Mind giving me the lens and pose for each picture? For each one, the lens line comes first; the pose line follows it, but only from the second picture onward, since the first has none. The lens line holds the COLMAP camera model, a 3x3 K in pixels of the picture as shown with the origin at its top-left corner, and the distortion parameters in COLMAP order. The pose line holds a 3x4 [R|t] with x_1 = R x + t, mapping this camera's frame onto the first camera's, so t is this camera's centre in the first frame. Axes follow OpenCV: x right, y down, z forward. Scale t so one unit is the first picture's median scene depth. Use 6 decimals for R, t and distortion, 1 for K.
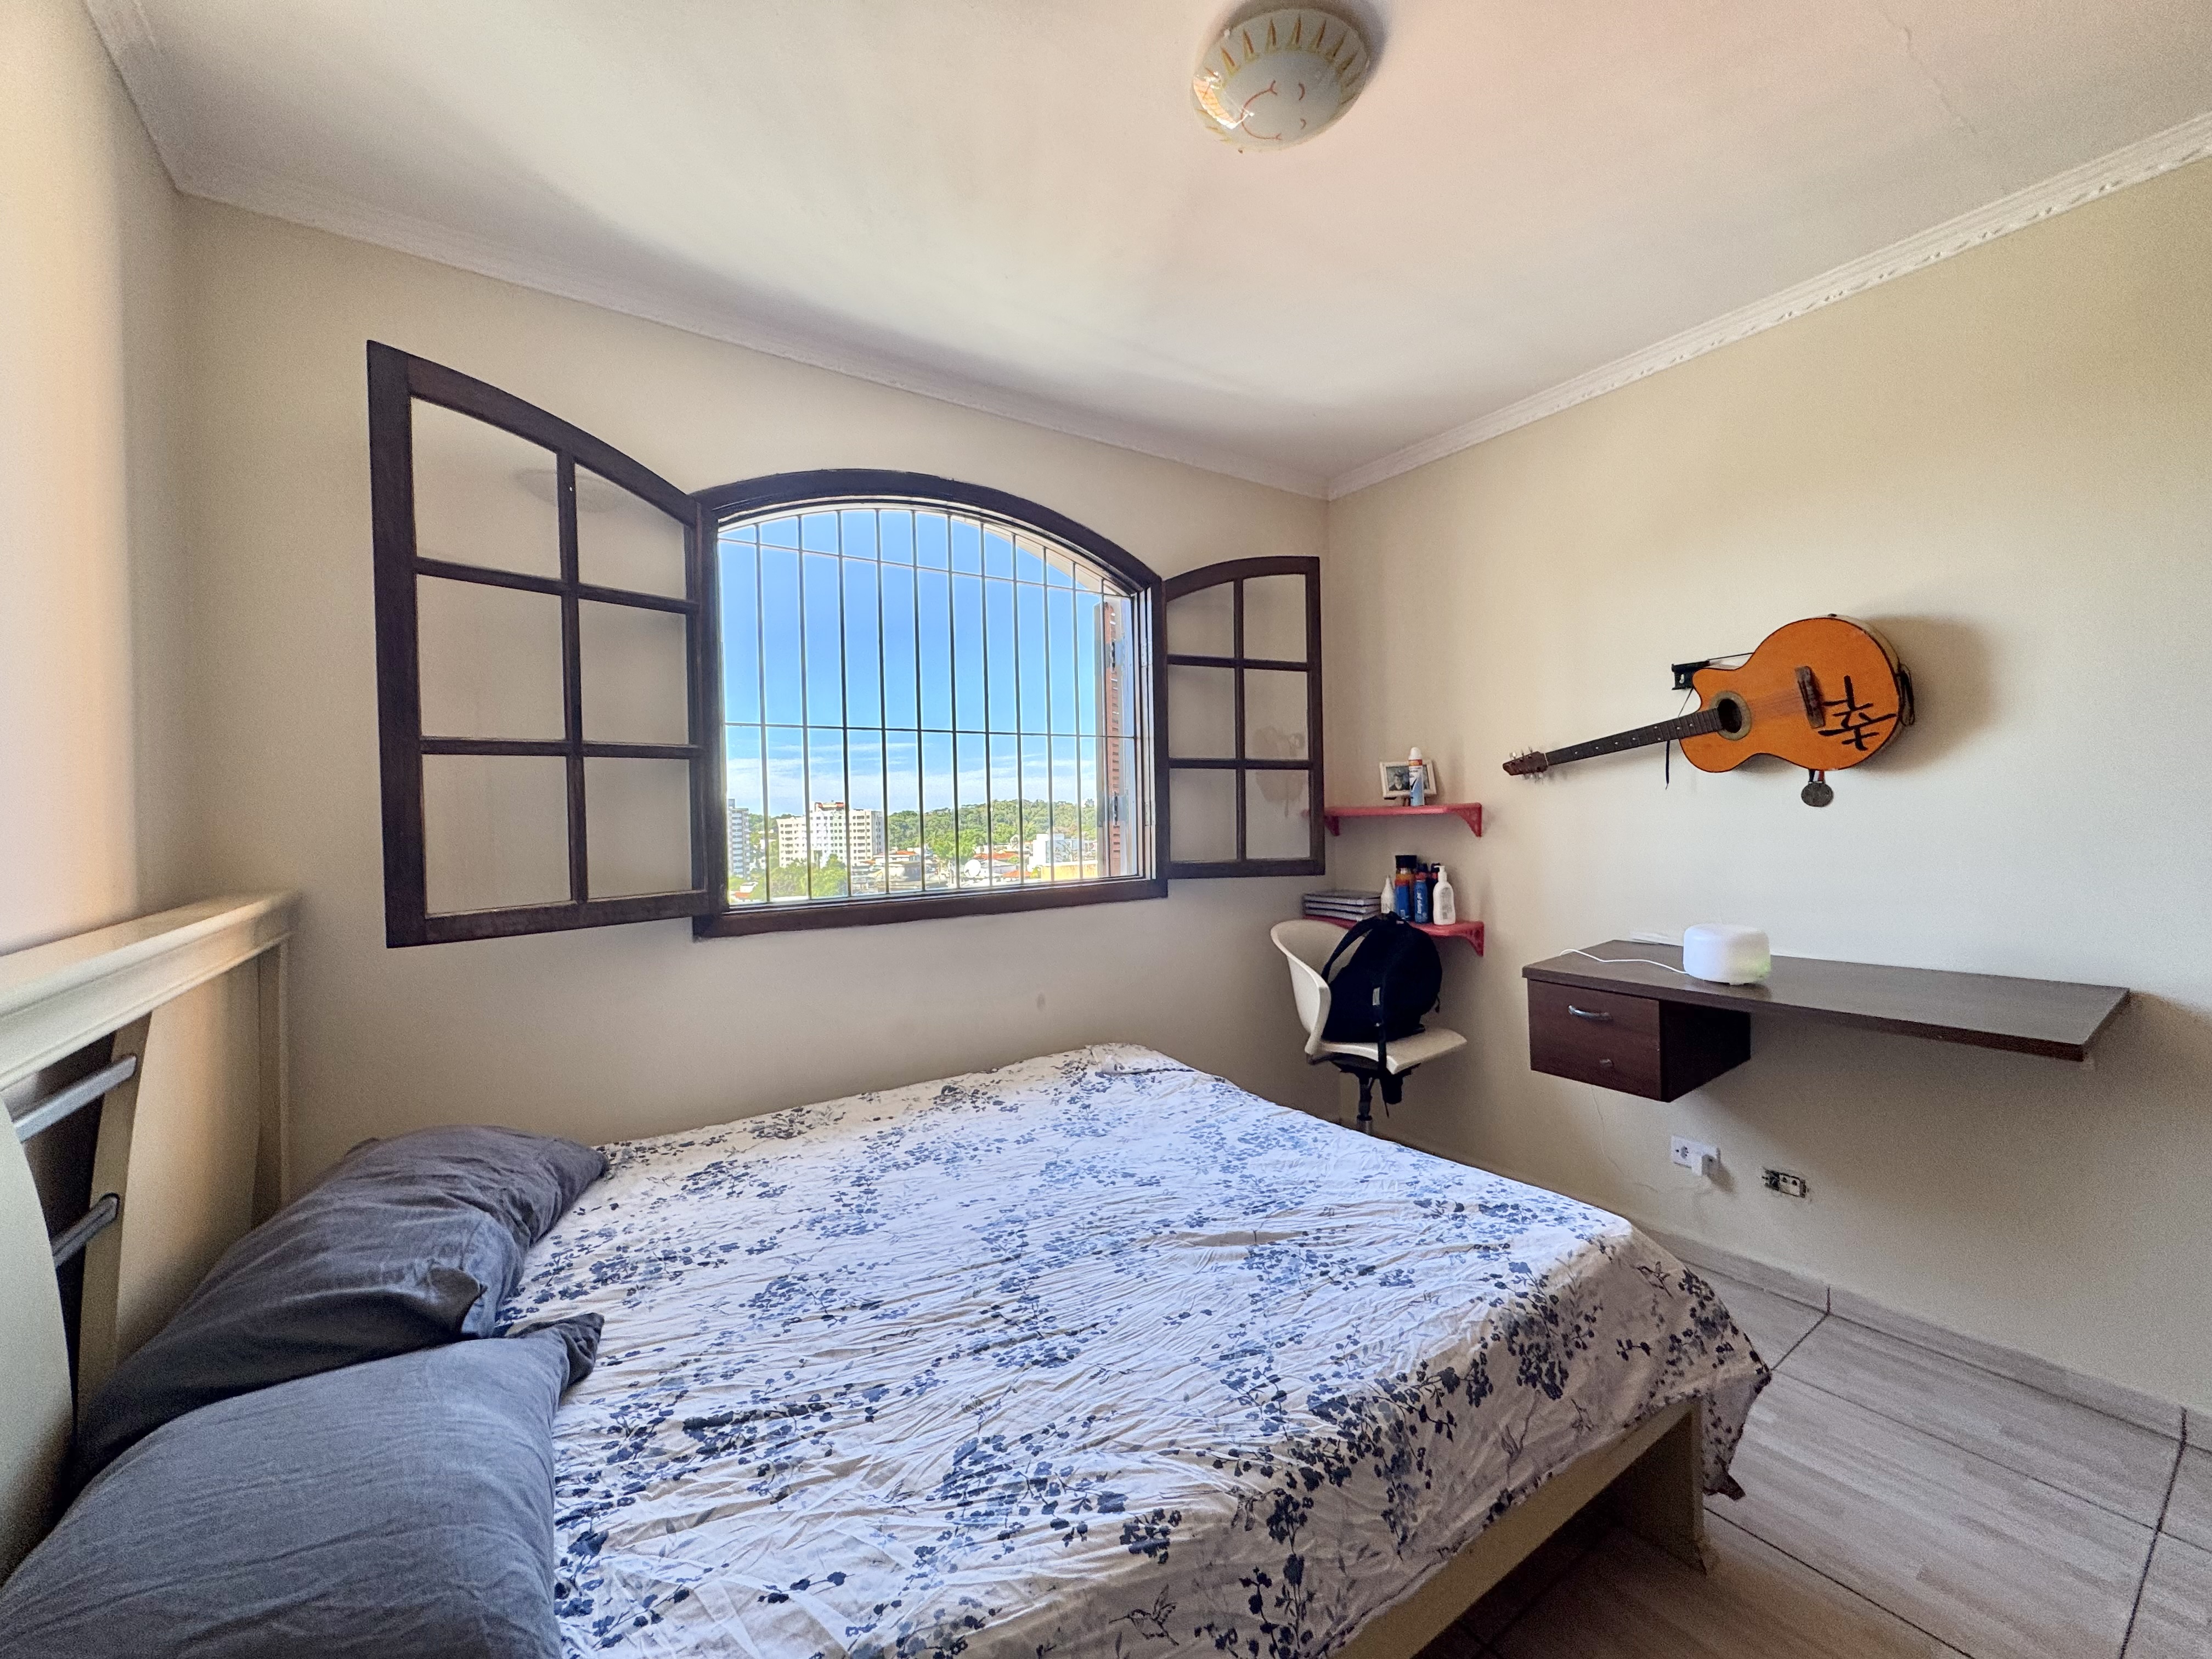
lens RADIAL K [[881.1, 0, 1114.4], [0, 881.1, 832.9], [0, 0, 1]] dist [-0.001175, 0.000180]
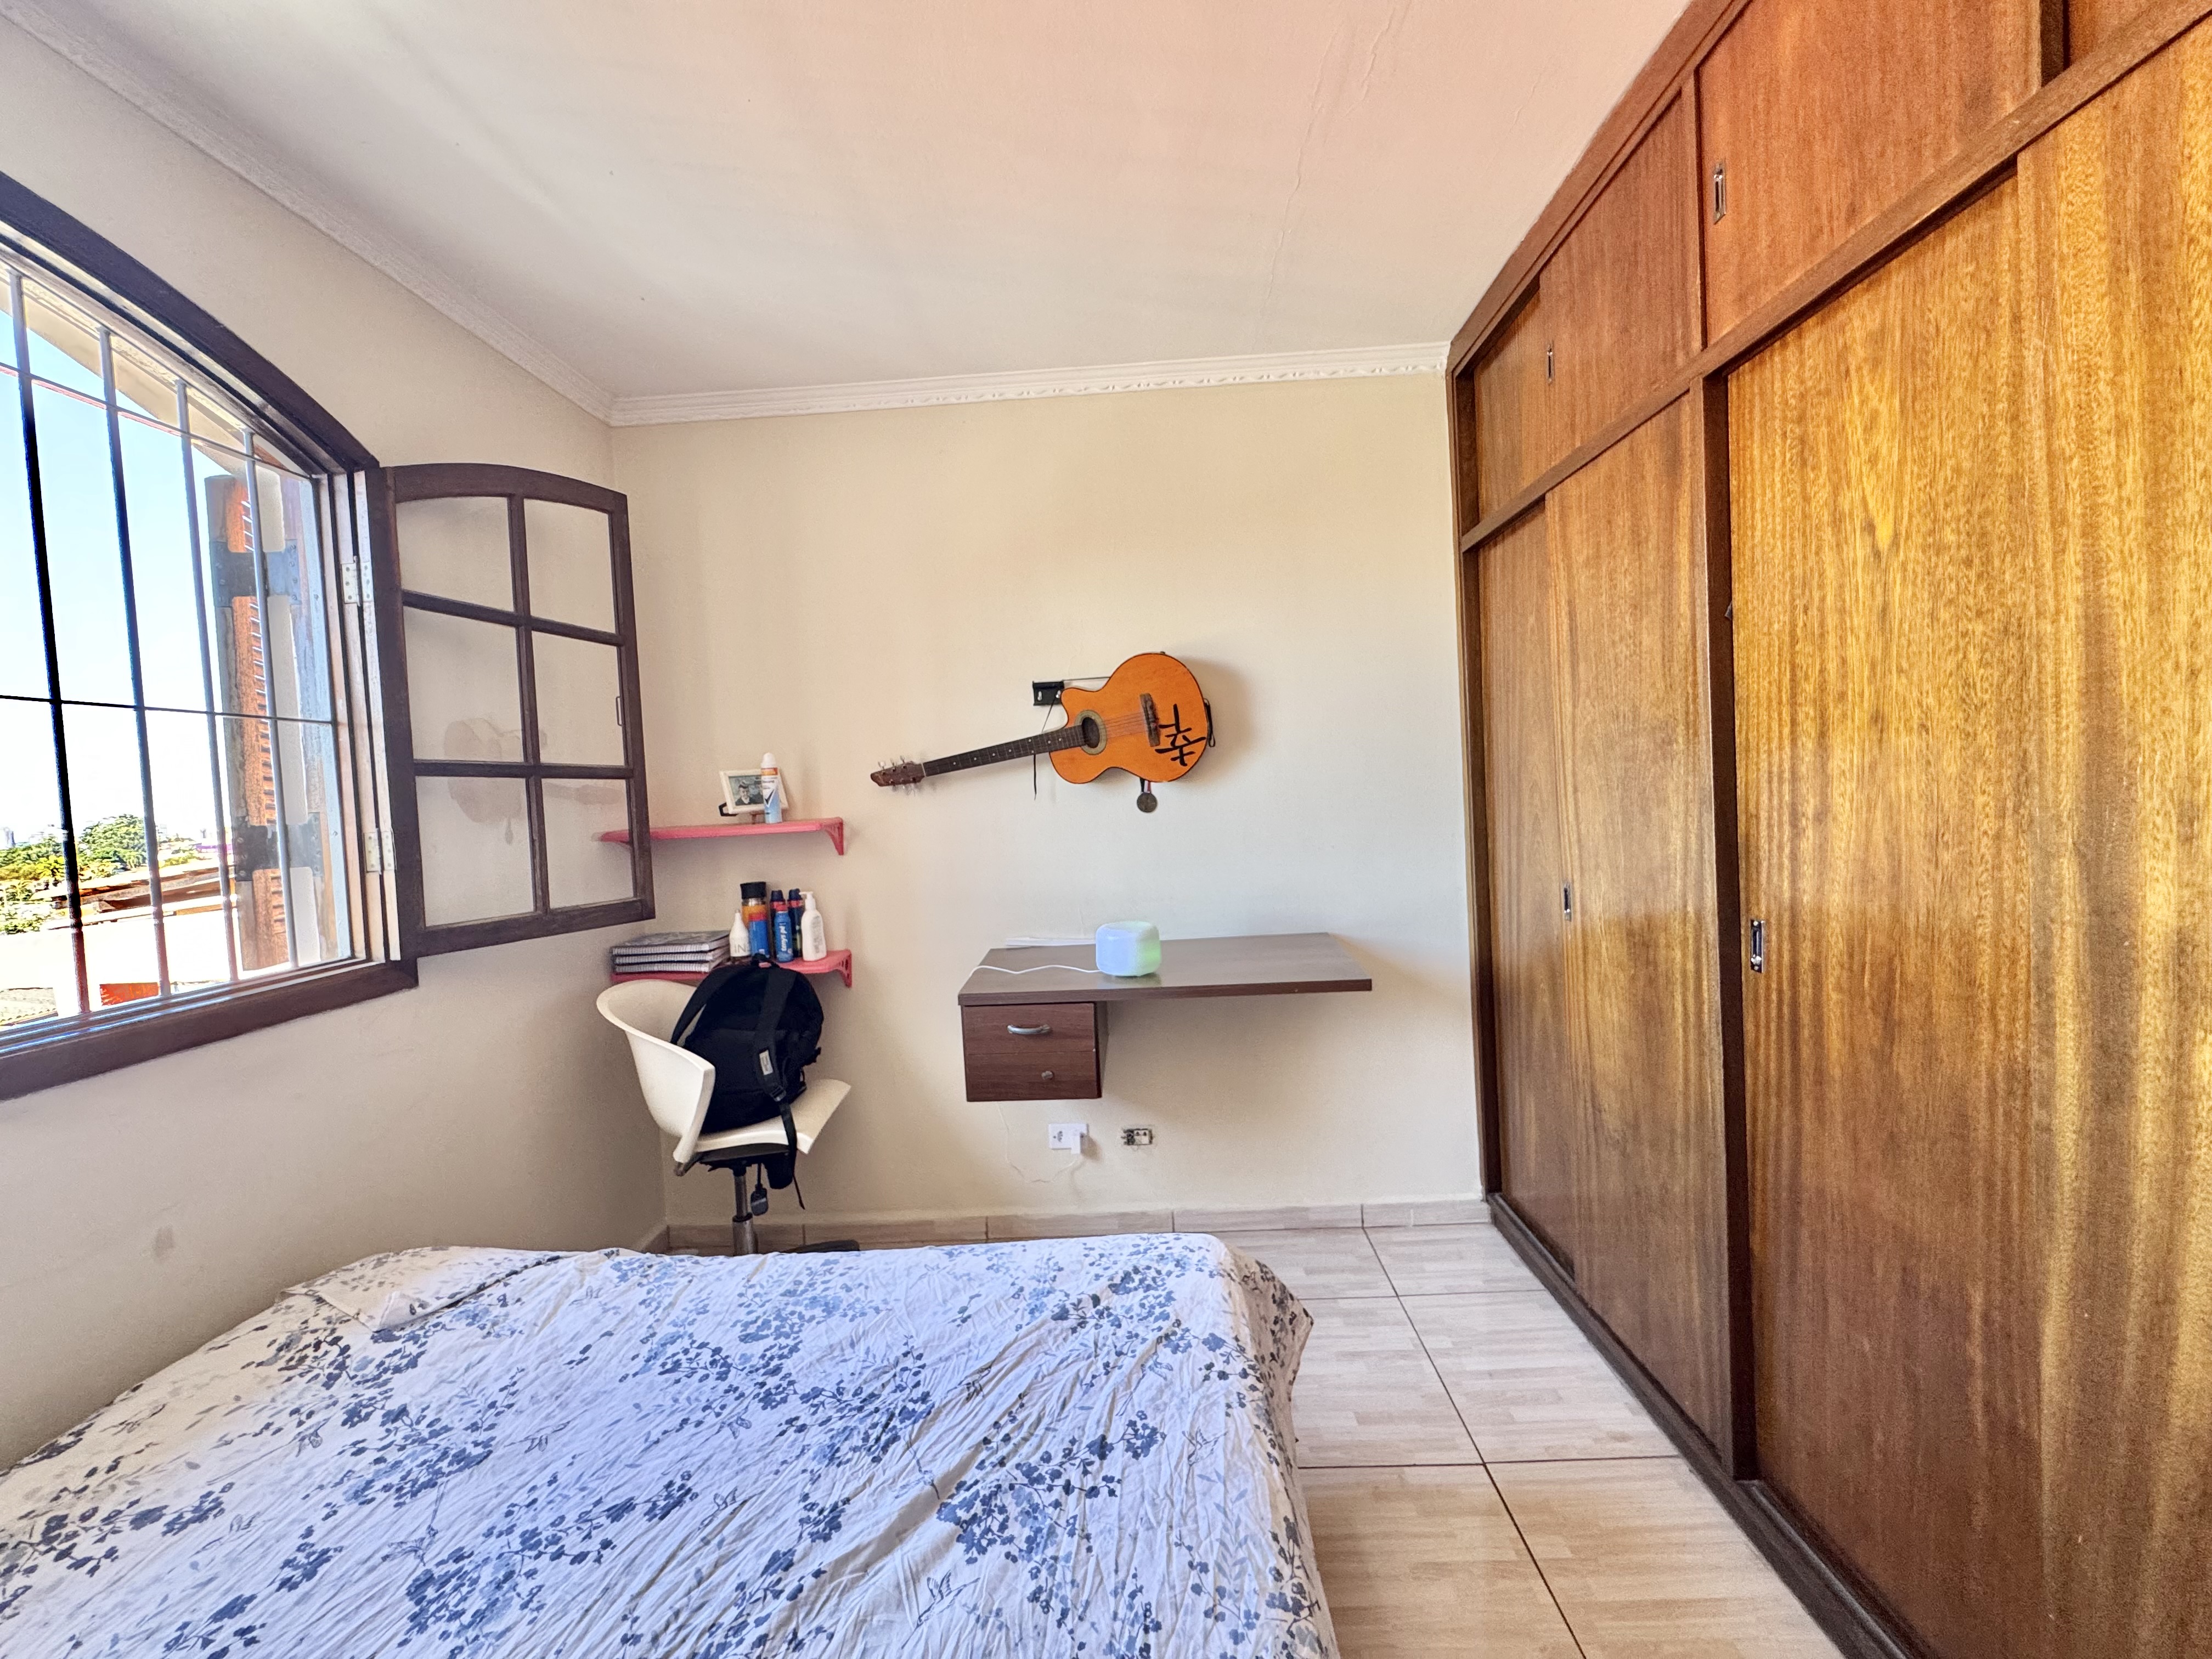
lens RADIAL K [[881.1, 0, 1117.0], [0, 881.1, 831.1], [0, 0, 1]] dist [-0.001175, 0.000180]
pose [[0.604862, -0.041751, 0.795235, -0.157312], [0.052450, 0.998545, 0.012531, -0.020508], [-0.794601, 0.034130, 0.606172, 0.290156]]
